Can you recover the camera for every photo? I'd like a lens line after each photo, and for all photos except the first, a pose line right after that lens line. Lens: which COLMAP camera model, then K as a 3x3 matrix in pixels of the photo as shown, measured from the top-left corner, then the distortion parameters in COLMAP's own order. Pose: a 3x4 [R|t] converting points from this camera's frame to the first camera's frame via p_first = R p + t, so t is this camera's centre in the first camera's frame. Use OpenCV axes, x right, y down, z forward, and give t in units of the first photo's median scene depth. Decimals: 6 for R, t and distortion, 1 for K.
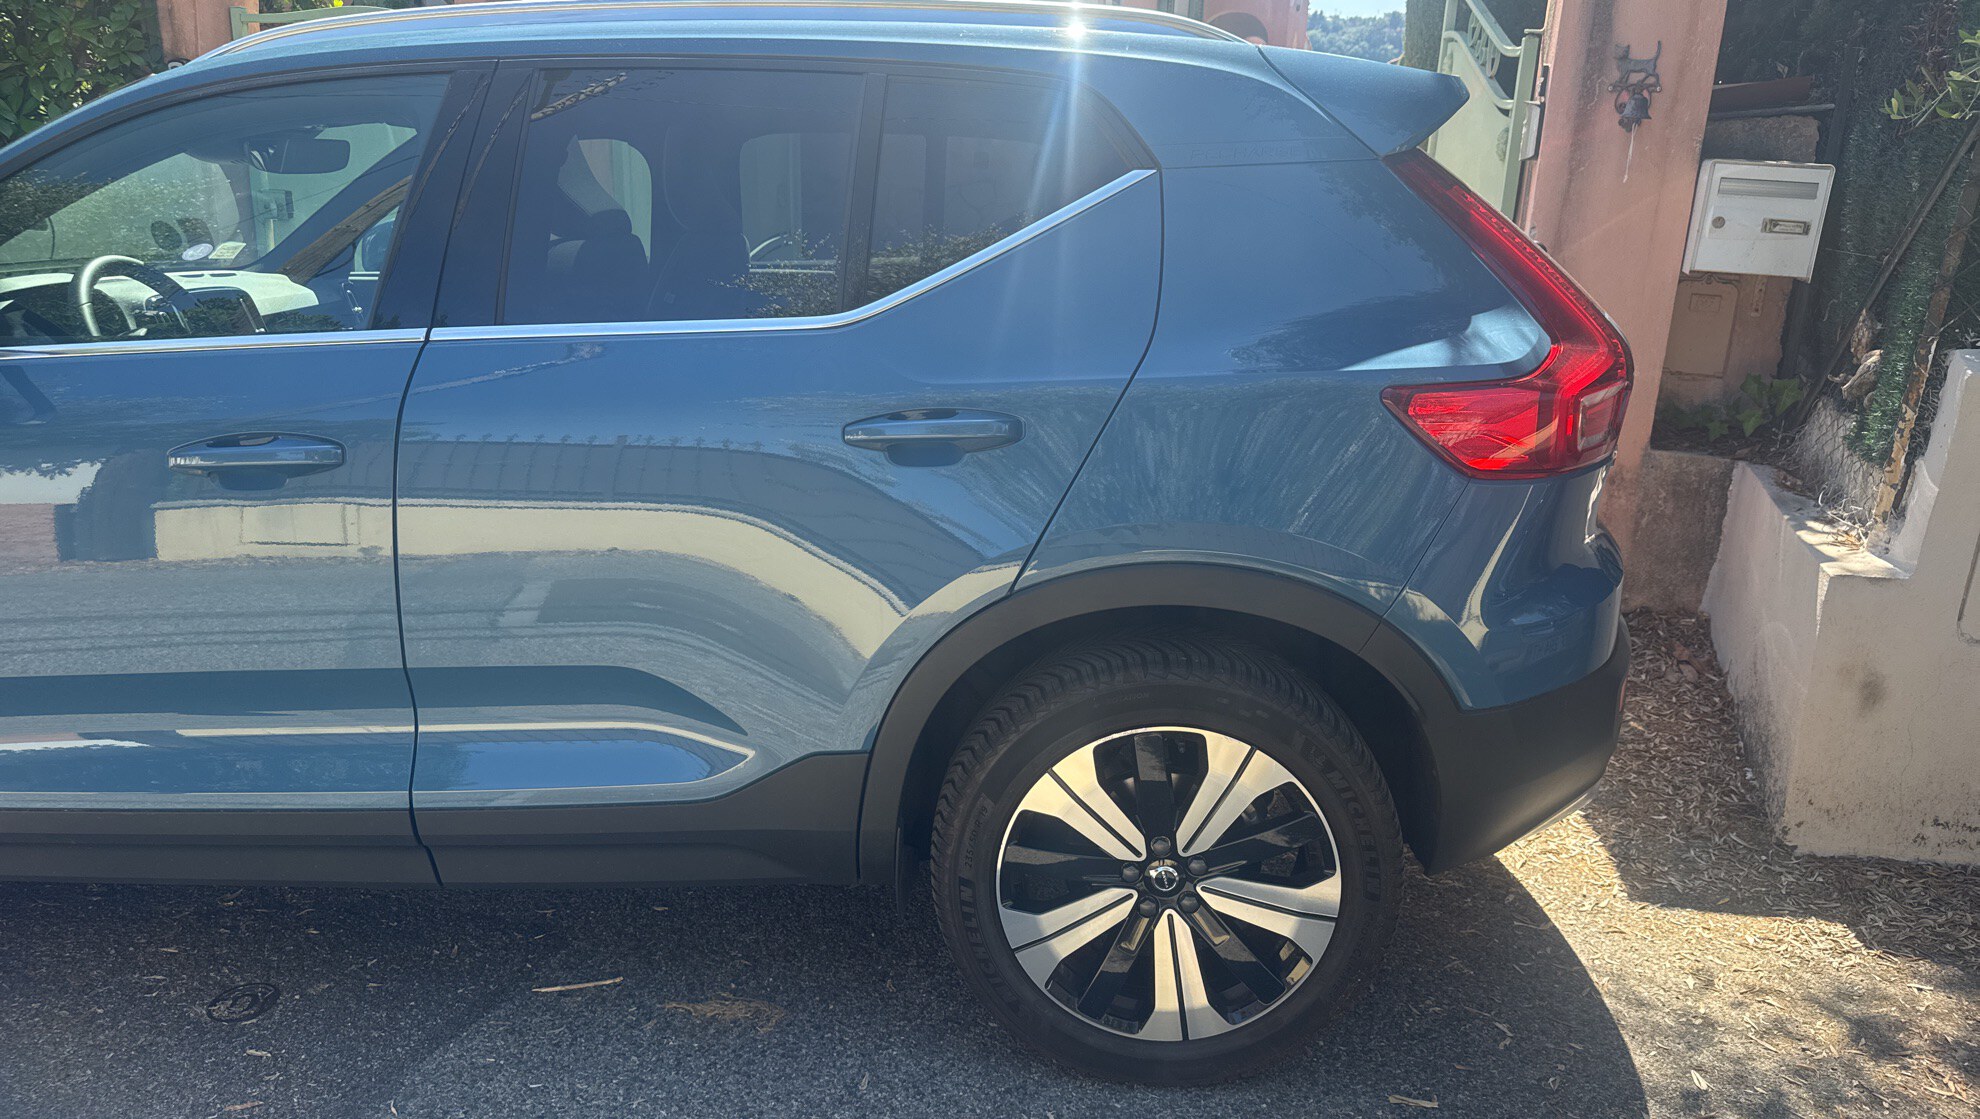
lens RADIAL K [[1340.1, 0, 1000.1], [0, 1340.1, 568.6], [0, 0, 1]] dist [0.053941, -0.080717]
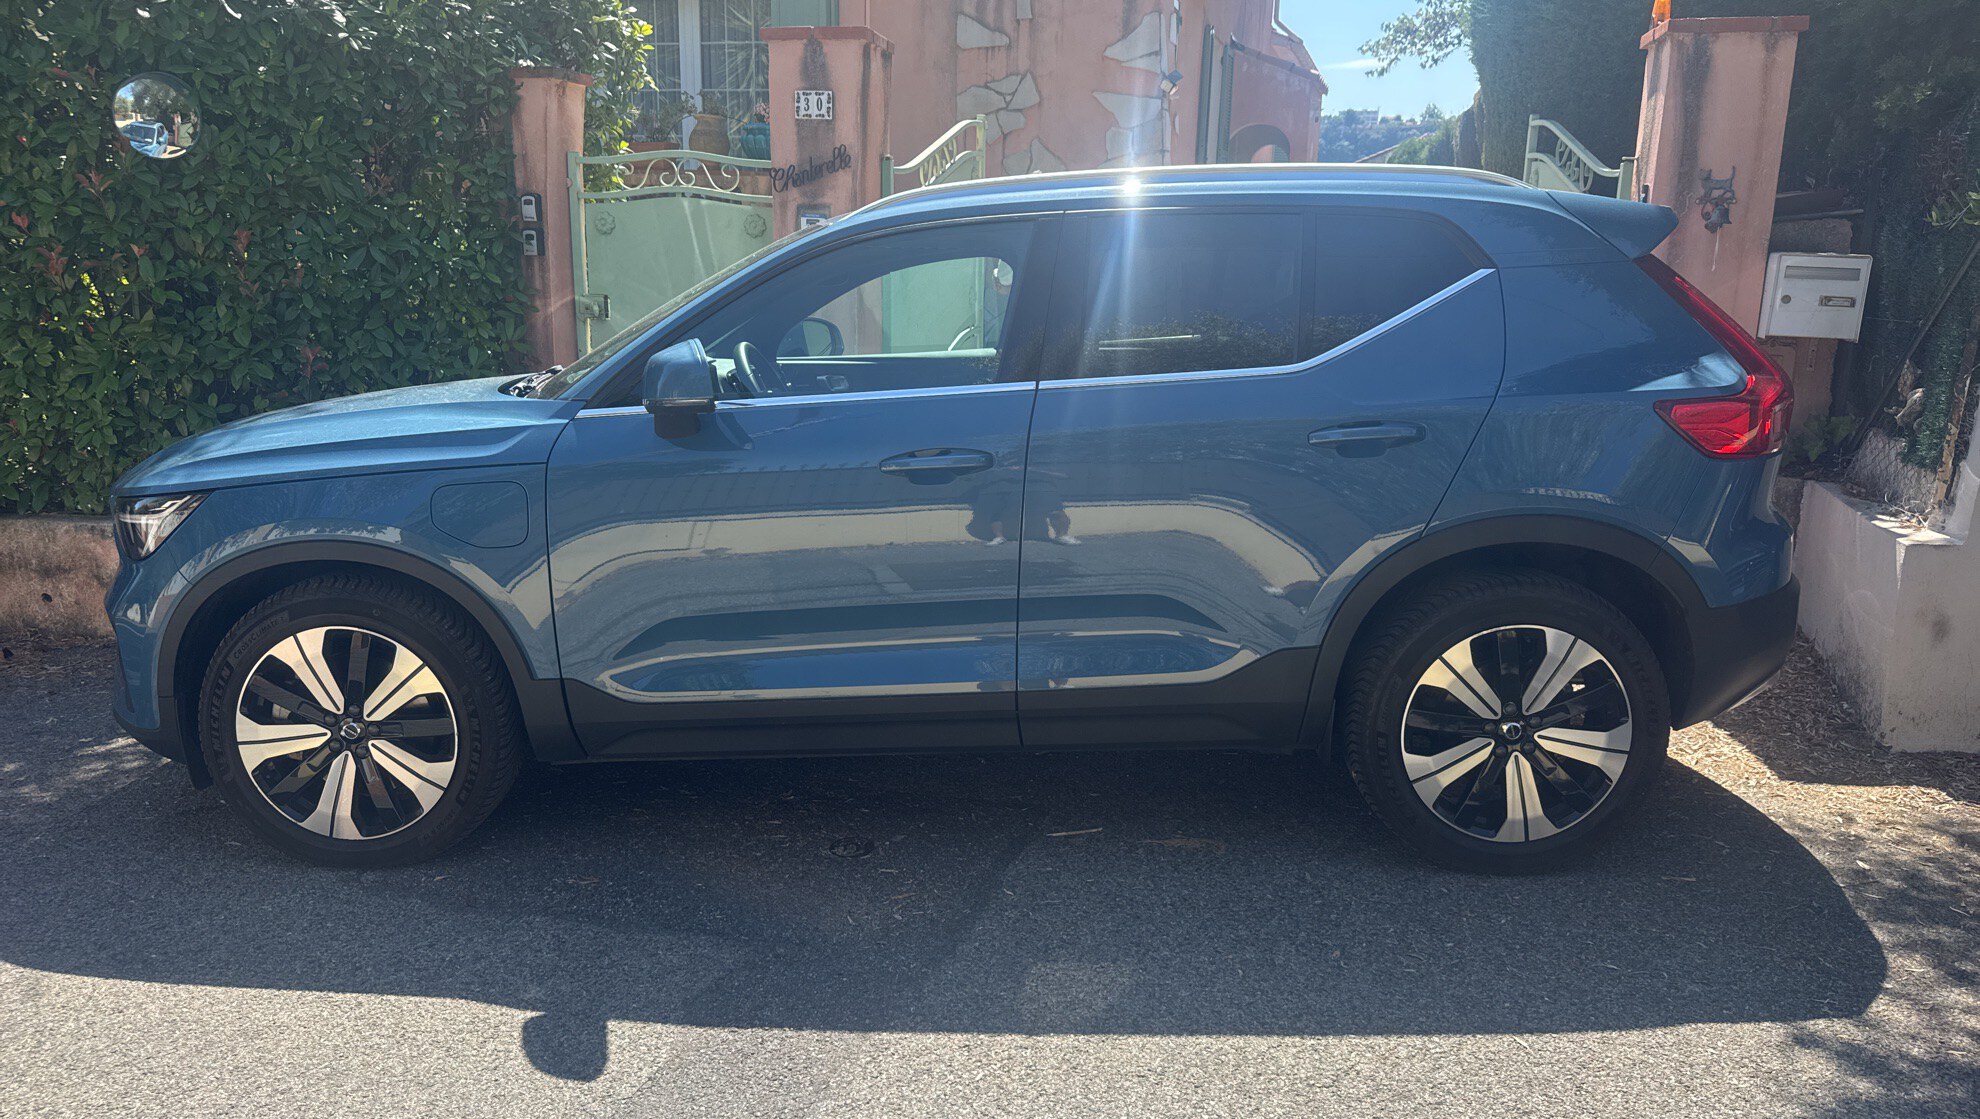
lens RADIAL K [[1340.1, 0, 987.1], [0, 1340.1, 570.3], [0, 0, 1]] dist [0.053941, -0.080717]
pose [[0.999669, -0.021769, 0.013724, -0.407013], [0.022621, 0.997608, -0.065327, 0.114791], [-0.012269, 0.065615, 0.997770, -0.435252]]
